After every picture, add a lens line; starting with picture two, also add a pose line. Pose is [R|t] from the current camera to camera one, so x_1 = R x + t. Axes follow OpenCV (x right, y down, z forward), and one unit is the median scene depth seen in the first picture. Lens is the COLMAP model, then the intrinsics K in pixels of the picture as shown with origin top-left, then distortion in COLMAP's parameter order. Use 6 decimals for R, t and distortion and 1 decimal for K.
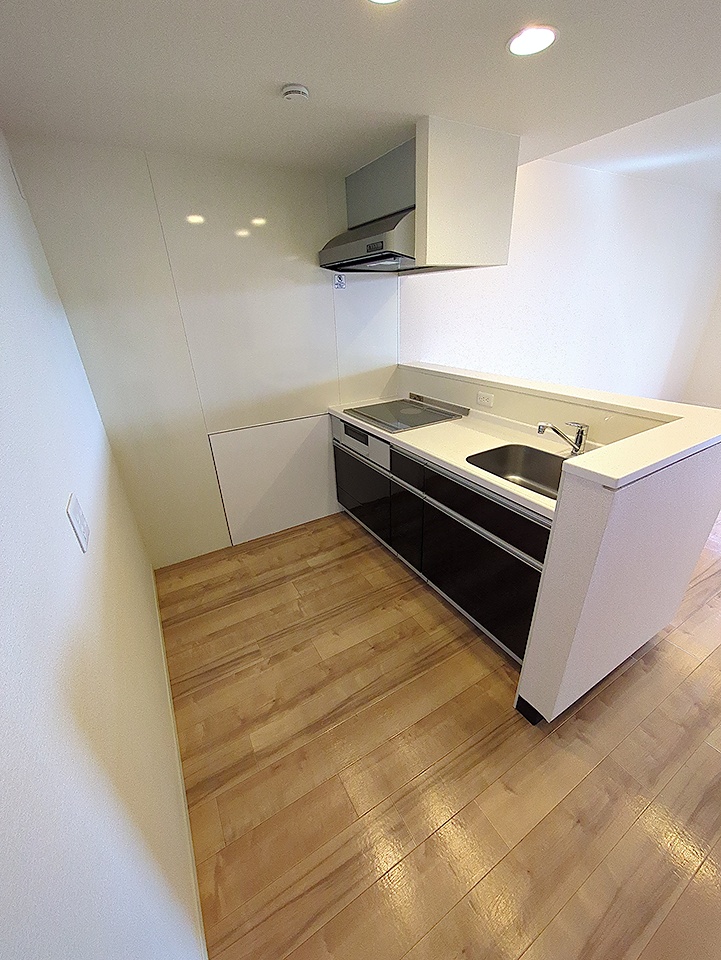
lens RADIAL K [[382.7, 0, 360.0], [0, 382.7, 483.1], [0, 0, 1]] dist [0.001474, 0.000303]
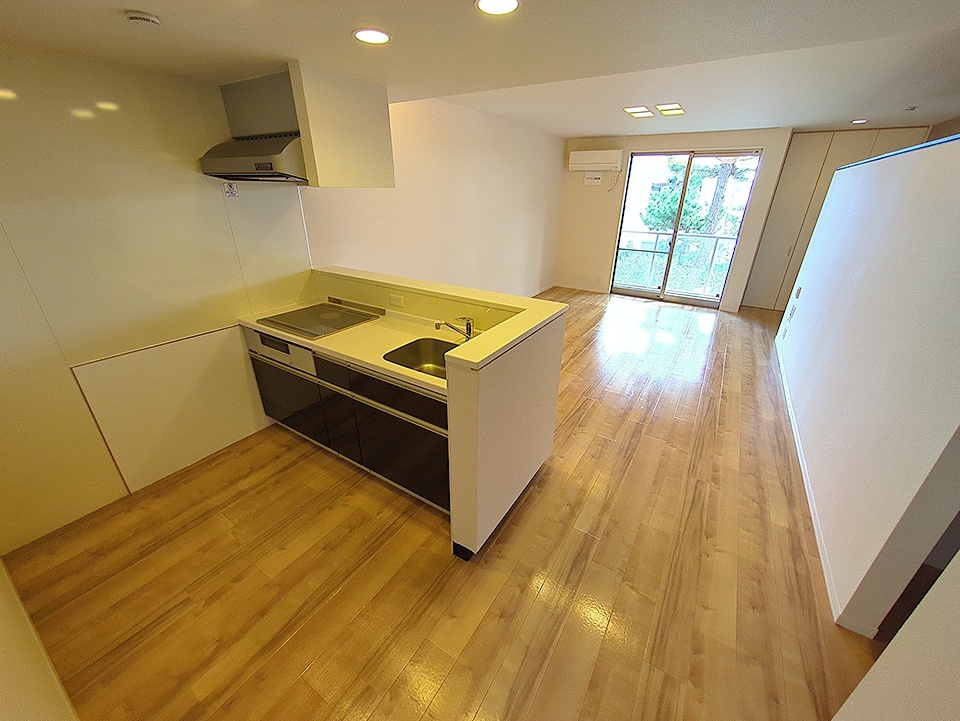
lens RADIAL K [[380.3, 0, 480.0], [0, 380.3, 360.5], [0, 0, 1]] dist [-0.000279, 0.000277]
pose [[0.886862, -0.142054, 0.439654, 0.027374], [0.155774, 0.987780, 0.004930, -0.010868], [-0.434982, 0.064114, 0.898154, -0.129395]]
